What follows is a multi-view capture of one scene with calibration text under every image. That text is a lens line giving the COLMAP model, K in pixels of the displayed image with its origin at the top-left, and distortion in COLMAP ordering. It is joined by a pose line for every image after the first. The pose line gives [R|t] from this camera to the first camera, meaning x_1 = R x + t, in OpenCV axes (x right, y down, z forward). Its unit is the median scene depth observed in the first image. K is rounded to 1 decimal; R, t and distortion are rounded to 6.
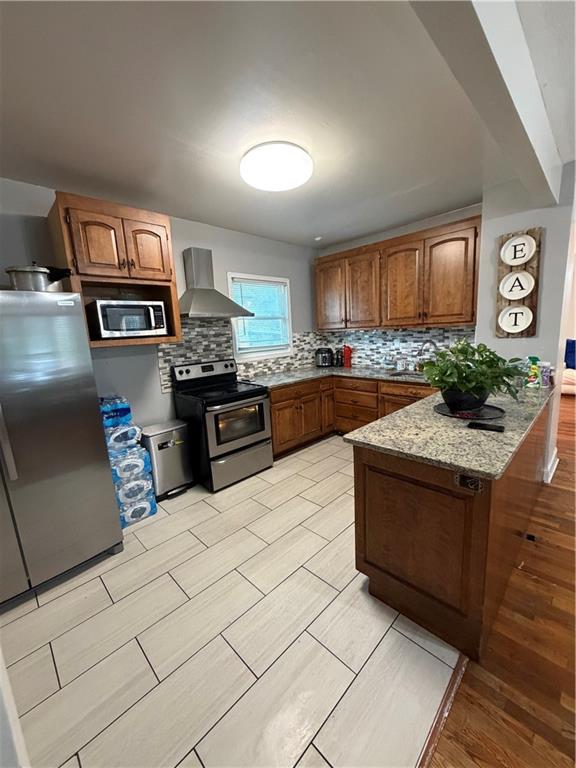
lens RADIAL K [[306.4, 0, 287.5], [0, 306.4, 384.4], [0, 0, 1]] dist [-0.002196, 0.000911]
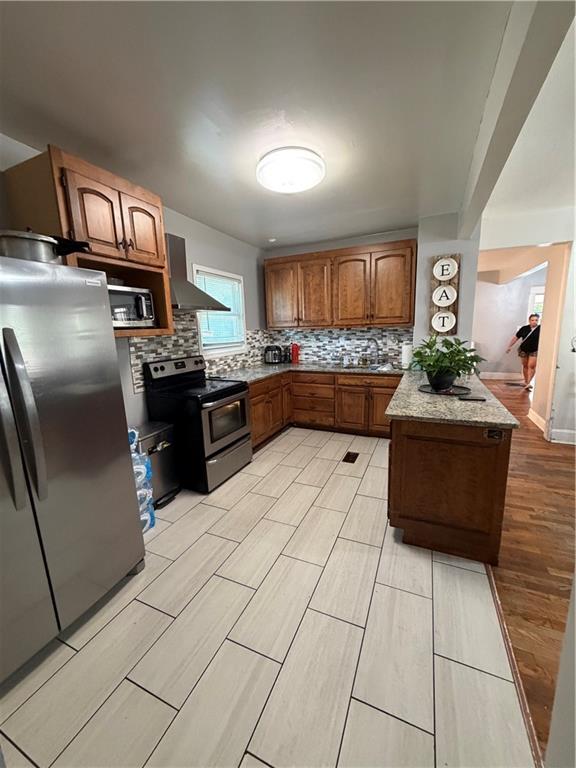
lens RADIAL K [[306.4, 0, 287.7], [0, 306.4, 384.7], [0, 0, 1]] dist [-0.002196, 0.000911]
pose [[0.933976, -0.041085, 0.354967, -0.331178], [0.043184, 0.999065, 0.002009, 0.023042], [-0.354717, 0.013453, 0.934877, 0.015559]]
